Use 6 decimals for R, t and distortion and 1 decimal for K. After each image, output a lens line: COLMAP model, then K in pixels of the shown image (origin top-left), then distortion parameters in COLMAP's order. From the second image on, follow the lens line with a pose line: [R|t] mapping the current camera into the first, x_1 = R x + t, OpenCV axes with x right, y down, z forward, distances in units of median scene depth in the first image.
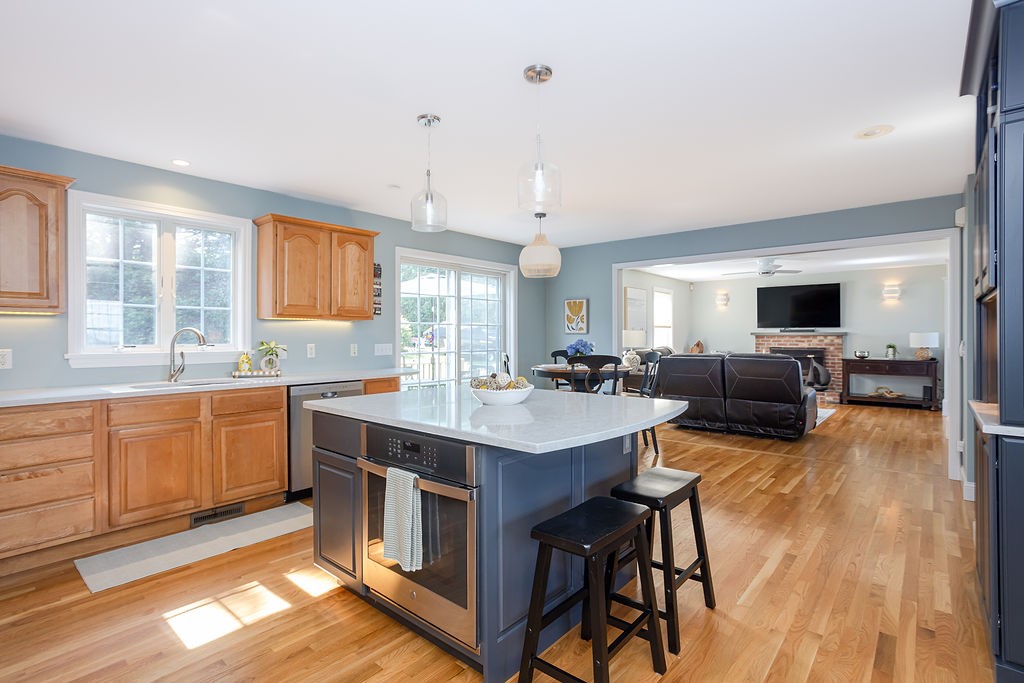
lens RADIAL K [[499.7, 0, 512.6], [0, 499.7, 335.7], [0, 0, 1]] dist [-0.035736, 0.018558]
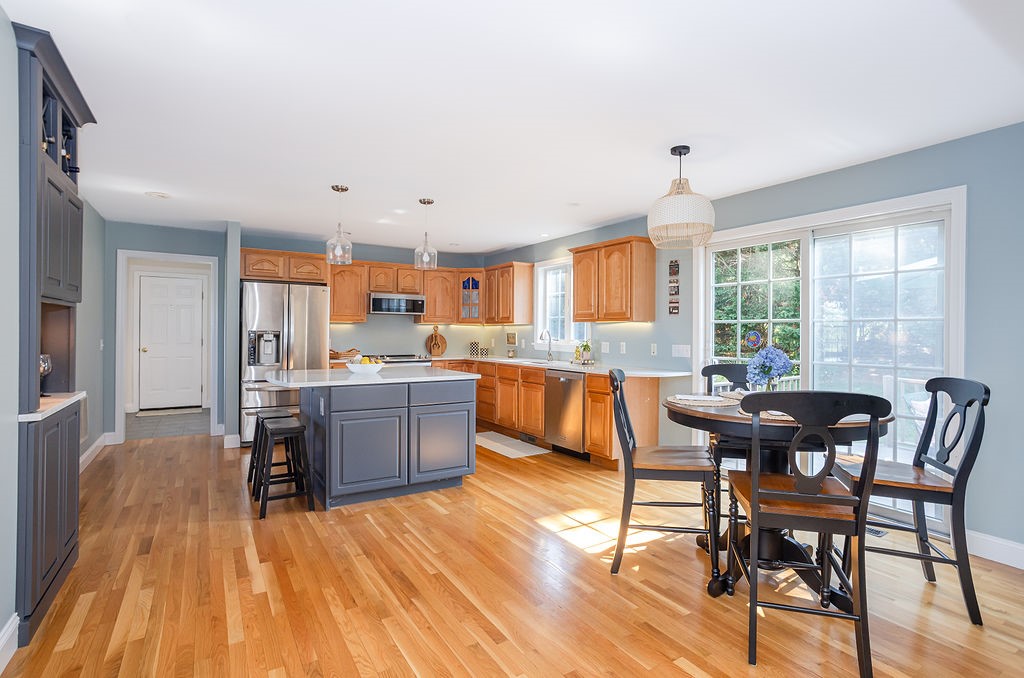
lens RADIAL K [[497.2, 0, 504.1], [0, 497.2, 334.0], [0, 0, 1]] dist [-0.010893, 0.001895]
pose [[-0.314828, 0.003018, -0.949144, 0.675310], [-0.009247, 0.999938, 0.006247, -0.006369], [0.949104, 0.010744, -0.314780, 0.918795]]
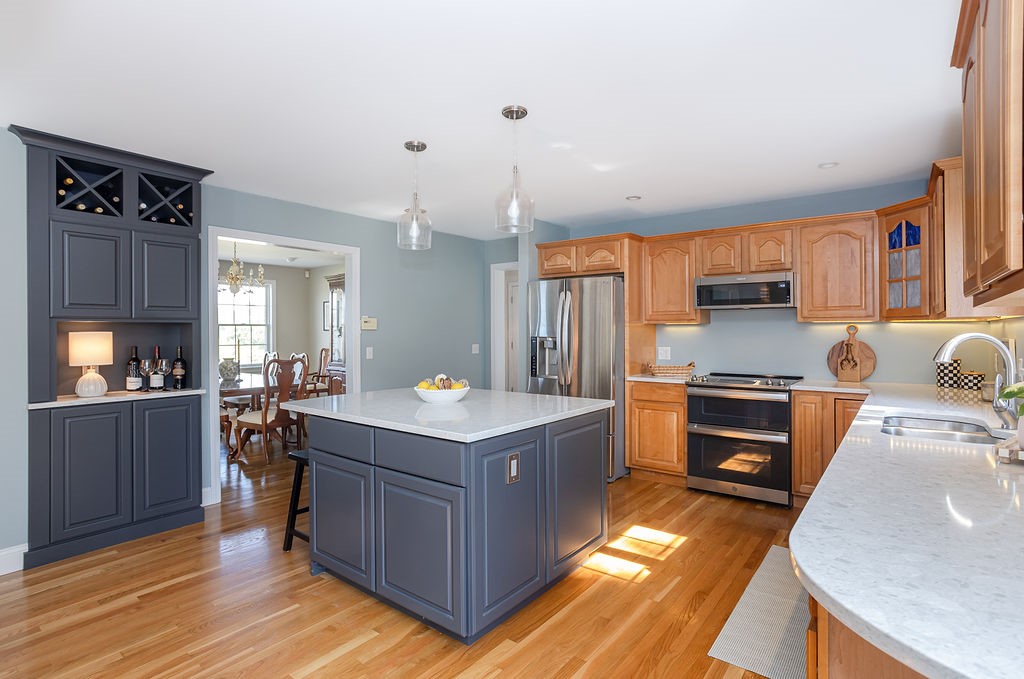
lens RADIAL K [[499.7, 0, 527.2], [0, 499.7, 328.8], [0, 0, 1]] dist [-0.035736, 0.018558]
pose [[-0.998574, 0.006648, -0.052973, -0.071757], [0.006901, 0.999966, -0.004588, -0.014346], [0.052941, -0.004947, -0.998585, 1.009651]]
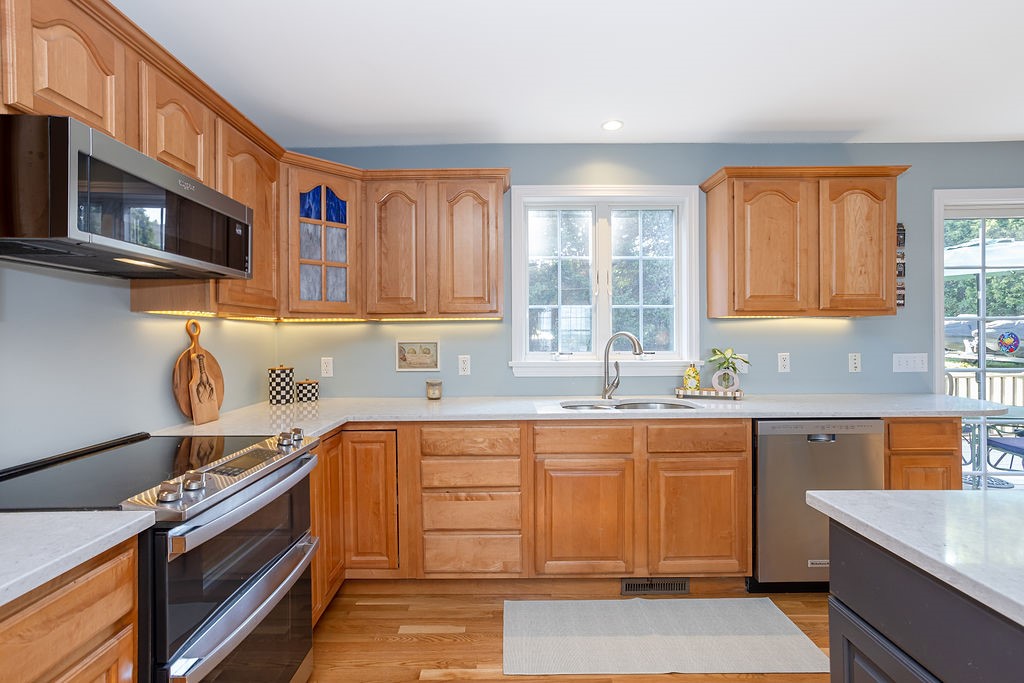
lens RADIAL K [[499.7, 0, 494.7], [0, 499.7, 334.0], [0, 0, 1]] dist [-0.035736, 0.018558]
pose [[0.641560, -0.002336, -0.767069, -0.116854], [0.003310, 0.999994, -0.000278, -0.008697], [0.767065, -0.002361, 0.641565, 0.218450]]
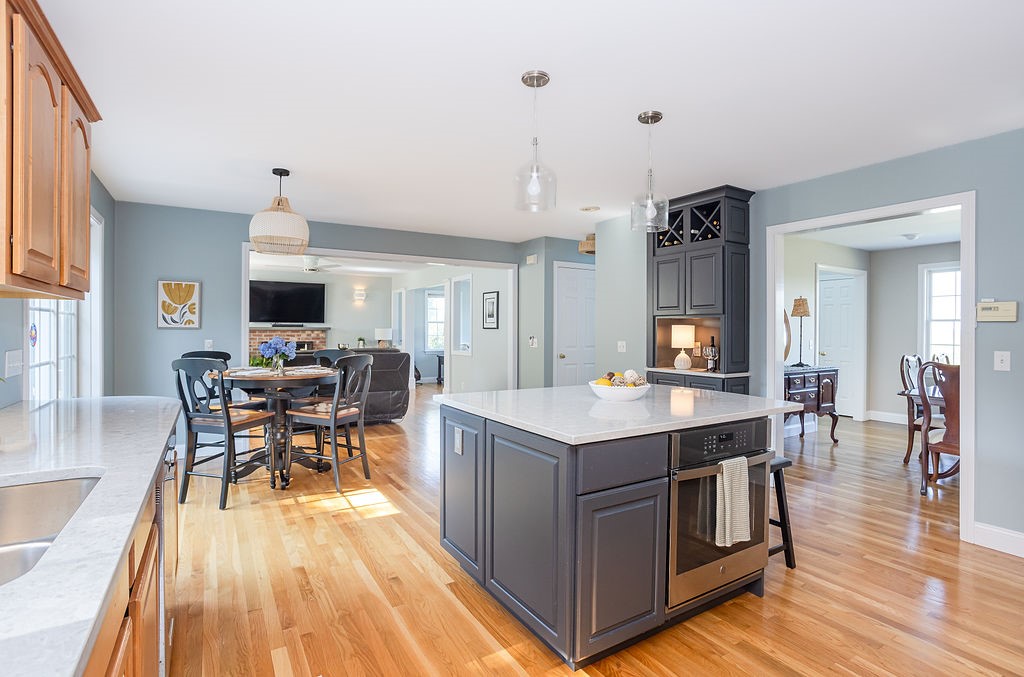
lens RADIAL K [[497.2, 0, 520.9], [0, 497.2, 339.7], [0, 0, 1]] dist [-0.010893, 0.001895]
pose [[0.303166, -0.016206, 0.952800, -0.510087], [-0.006281, 0.999800, 0.019004, -0.005664], [-0.952917, -0.011746, 0.303003, 0.400601]]
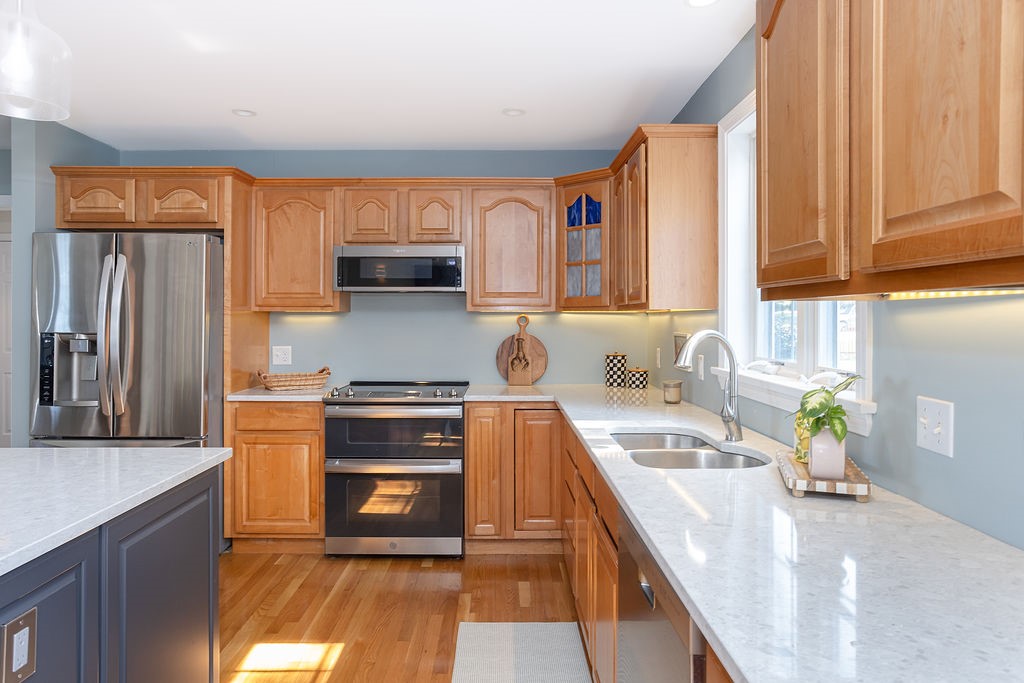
lens RADIAL K [[644.3, 0, 497.0], [0, 644.3, 313.9], [0, 0, 1]] dist [-0.025578, 0.020696]
pose [[-0.766270, -0.000253, -0.642519, -0.065014], [0.002268, 0.999993, -0.003099, -0.019963], [0.642515, -0.003832, -0.766263, 0.880962]]
